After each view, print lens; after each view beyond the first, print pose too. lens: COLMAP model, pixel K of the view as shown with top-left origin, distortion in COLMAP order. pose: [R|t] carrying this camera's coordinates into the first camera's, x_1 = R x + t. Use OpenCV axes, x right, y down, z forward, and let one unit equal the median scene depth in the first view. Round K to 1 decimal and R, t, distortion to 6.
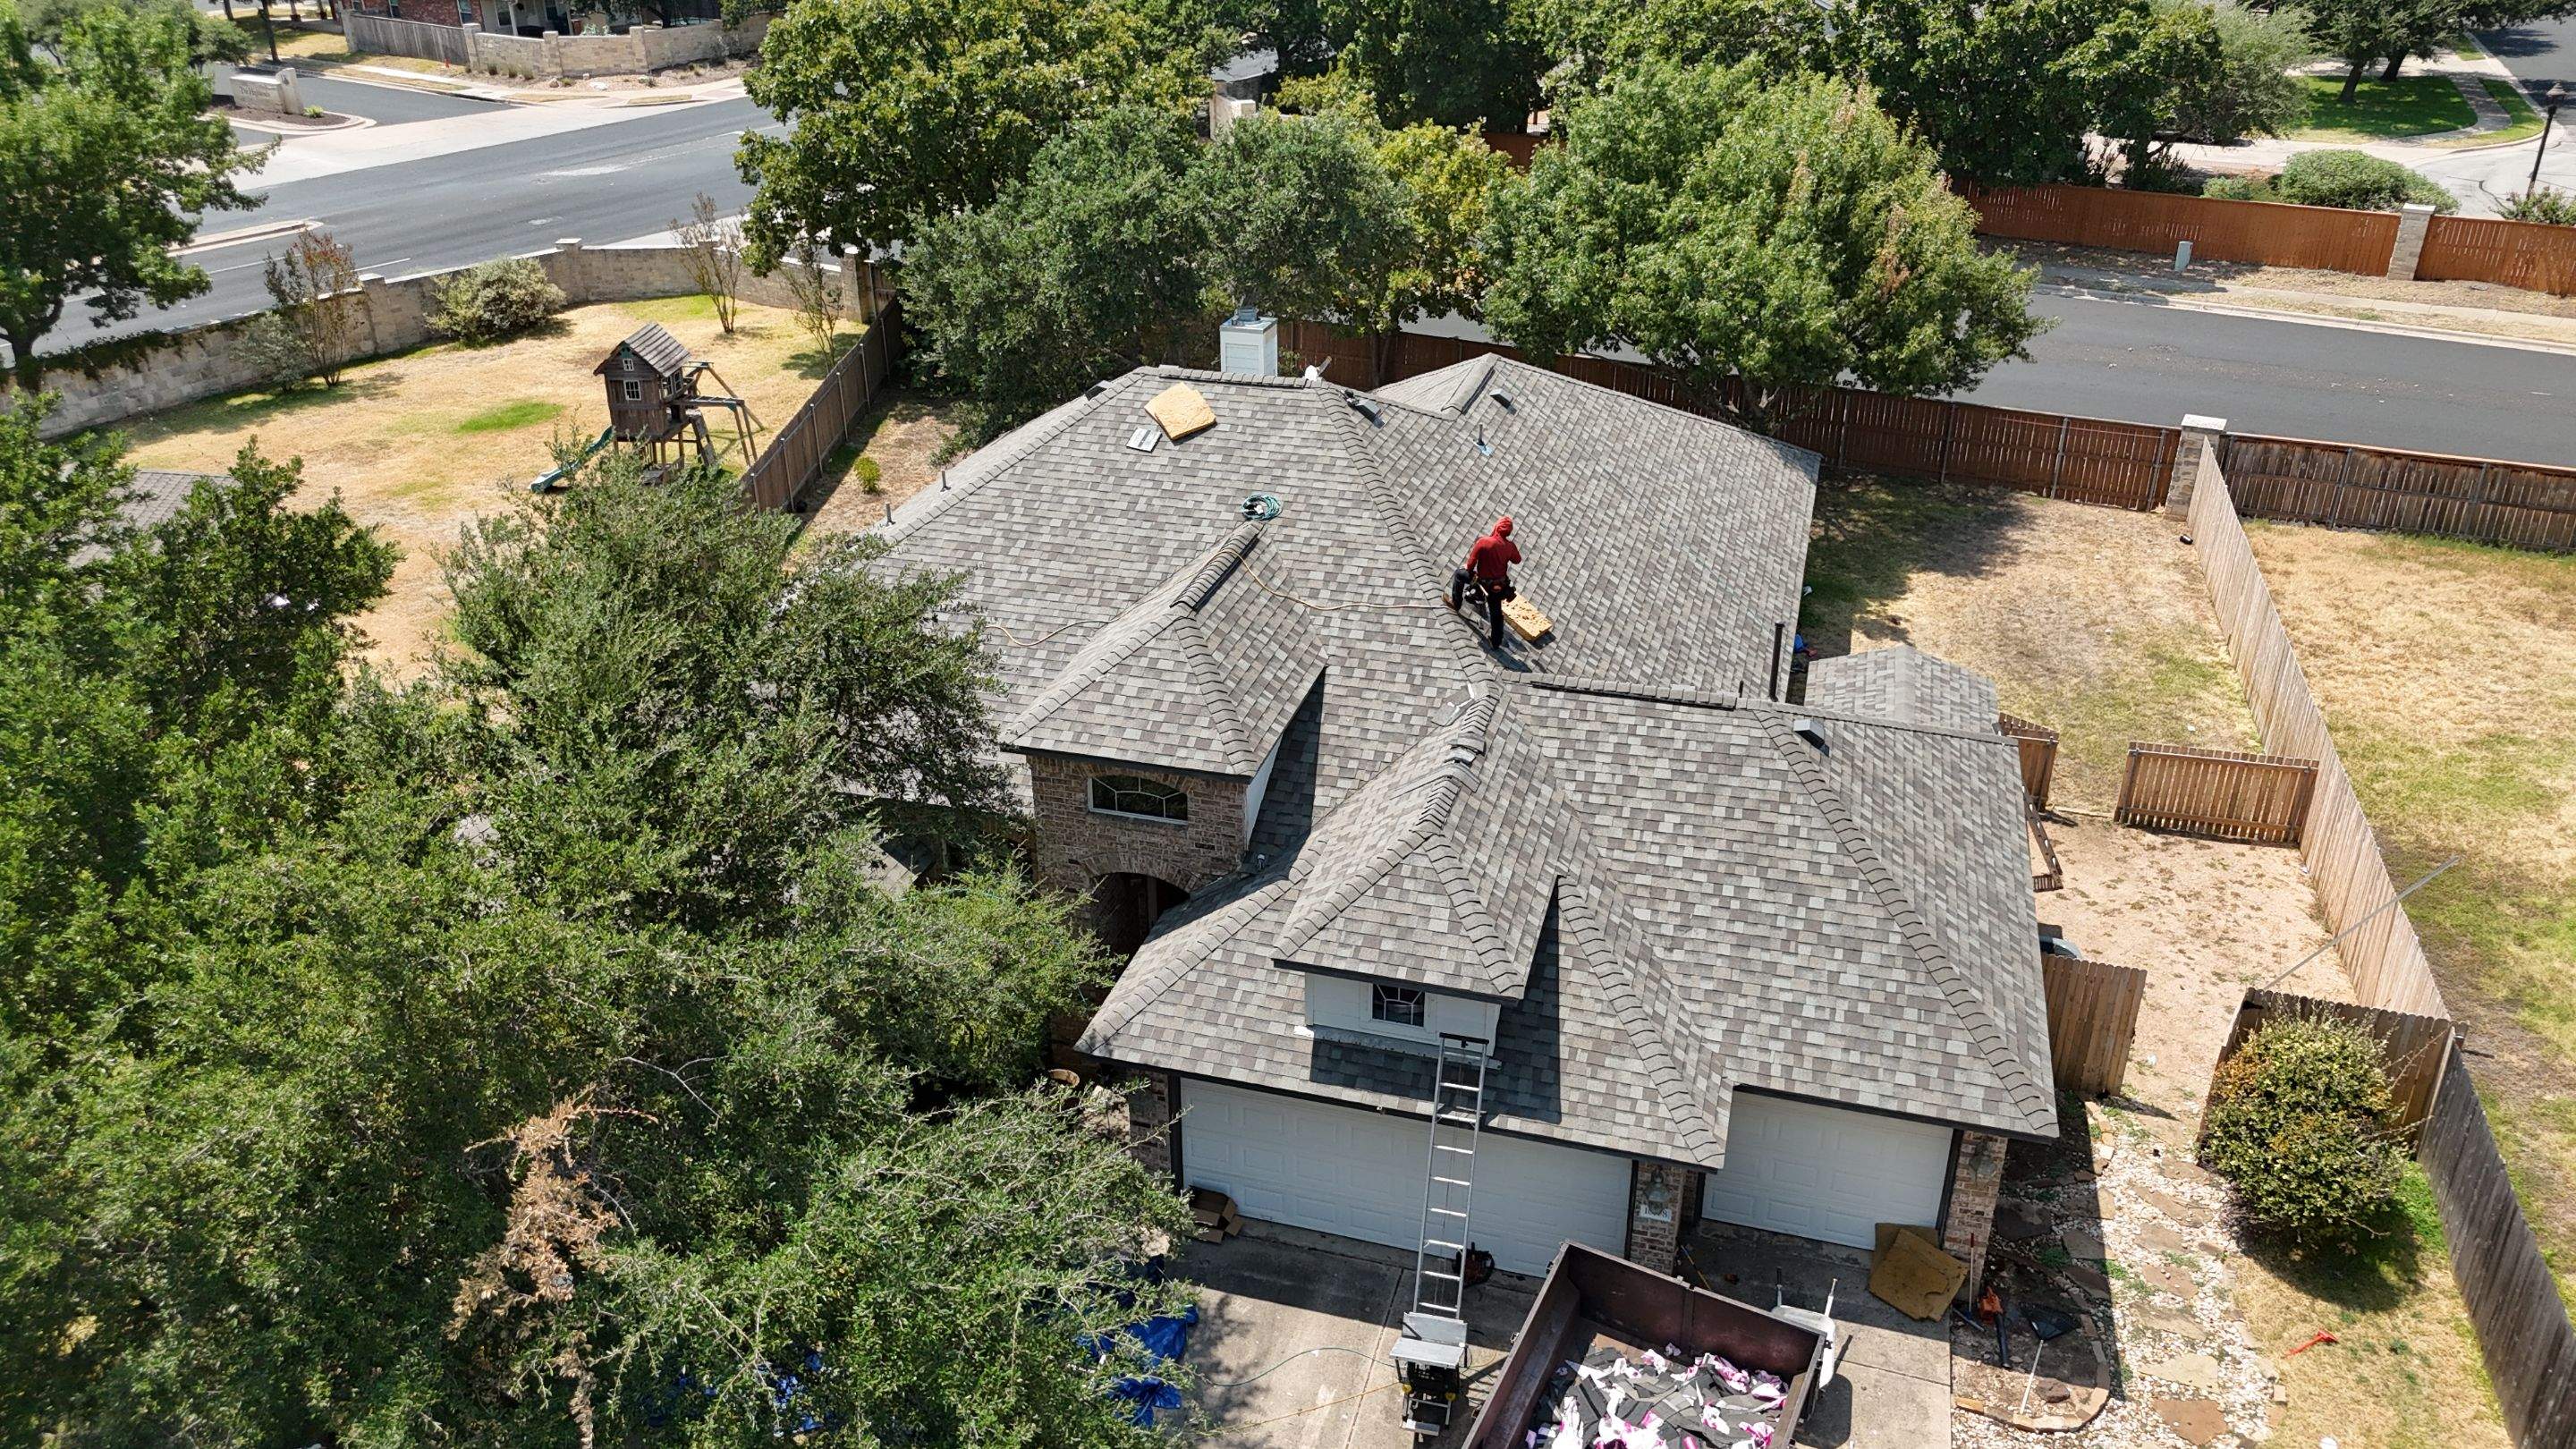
lens RADIAL K [[1915.6, 0, 1295.0], [0, 1915.6, 723.9], [0, 0, 1]] dist [0.079131, -0.076409]
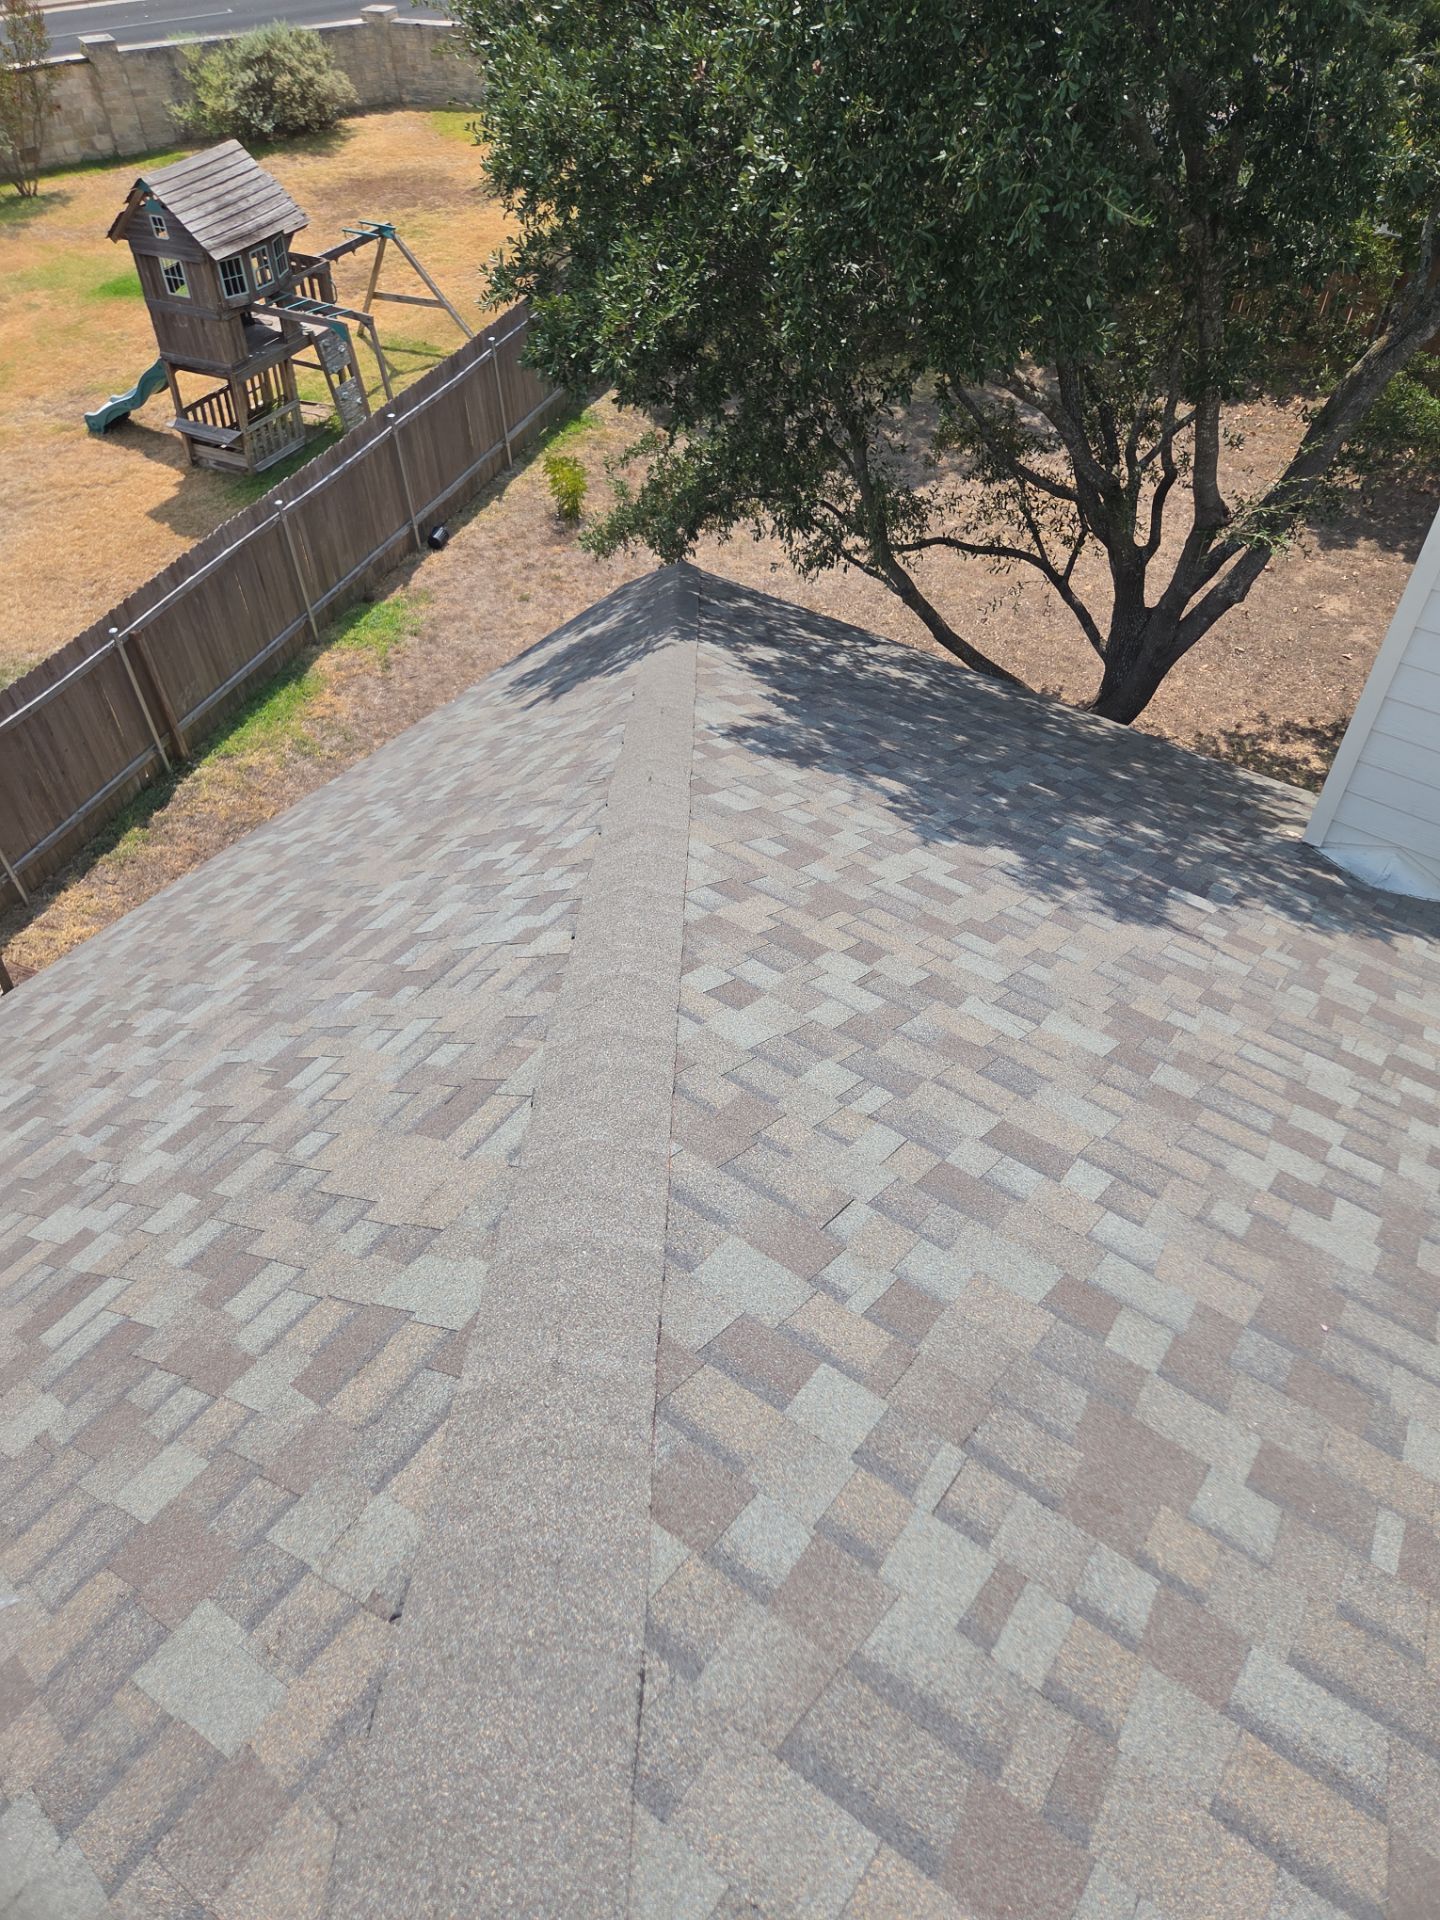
lens RADIAL K [[1273.7, 0, 765.1], [0, 1273.7, 953.7], [0, 0, 1]] dist [0.002002, -0.003275]
pose [[0.946776, 0.240597, -0.213842, -0.090881], [-0.153708, 0.921610, 0.356382, -0.247693], [0.282824, -0.304545, 0.909540, 1.083751]]
